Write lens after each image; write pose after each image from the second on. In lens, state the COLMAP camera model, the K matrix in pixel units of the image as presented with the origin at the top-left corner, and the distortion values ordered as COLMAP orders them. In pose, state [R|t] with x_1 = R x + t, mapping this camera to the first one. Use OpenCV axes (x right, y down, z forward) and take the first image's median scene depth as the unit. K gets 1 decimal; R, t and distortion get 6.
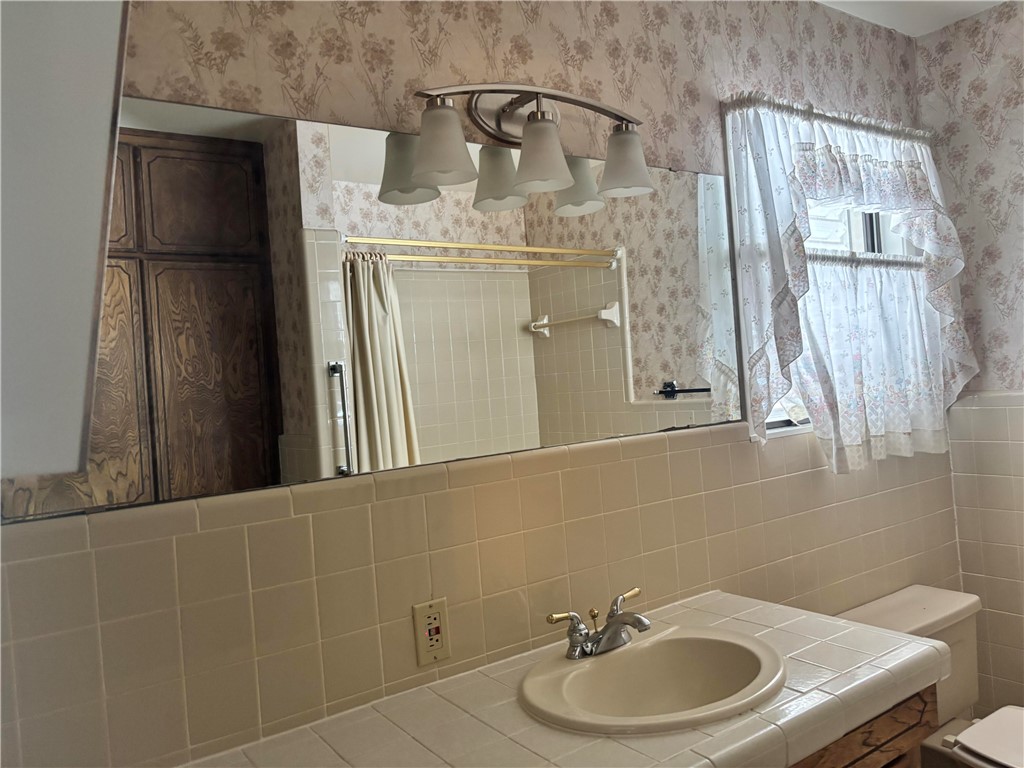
lens RADIAL K [[833.6, 0, 512.0], [0, 833.6, 384.0], [0, 0, 1]] dist [0.024530, -0.014093]
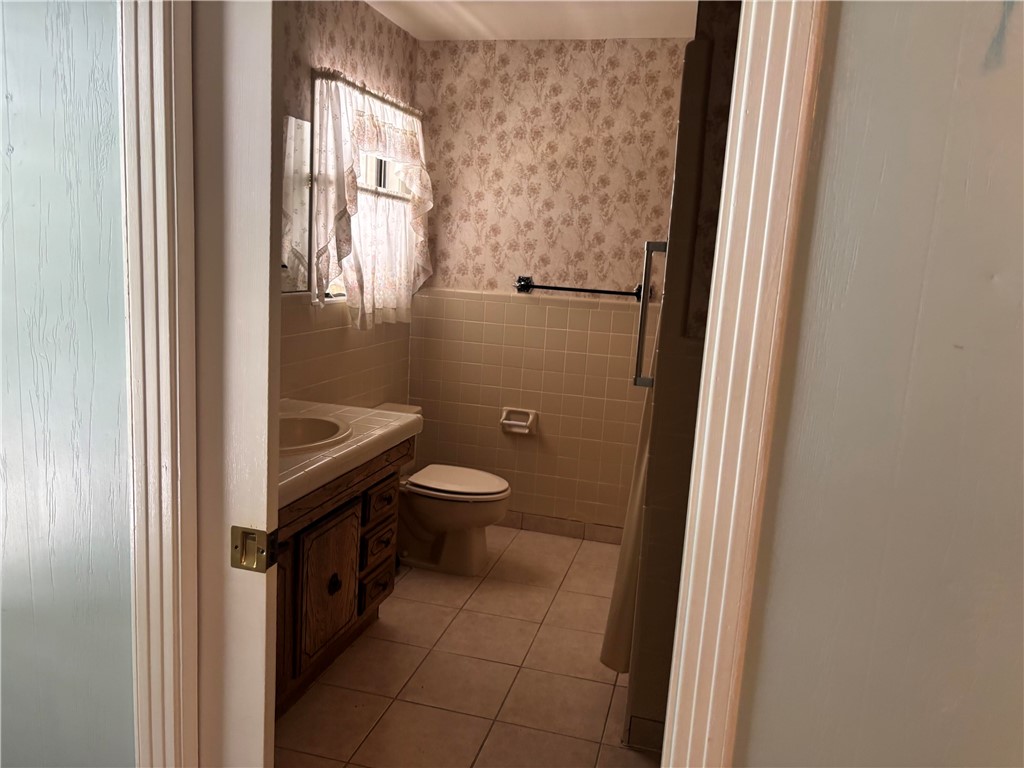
lens RADIAL K [[764.7, 0, 512.0], [0, 764.7, 384.0], [0, 0, 1]] dist [-0.004096, -0.010382]
pose [[0.780568, 0.024405, 0.624594, -0.266687], [-0.126839, 0.984633, 0.120040, -0.002999], [-0.612066, -0.172922, 0.771669, -0.294437]]
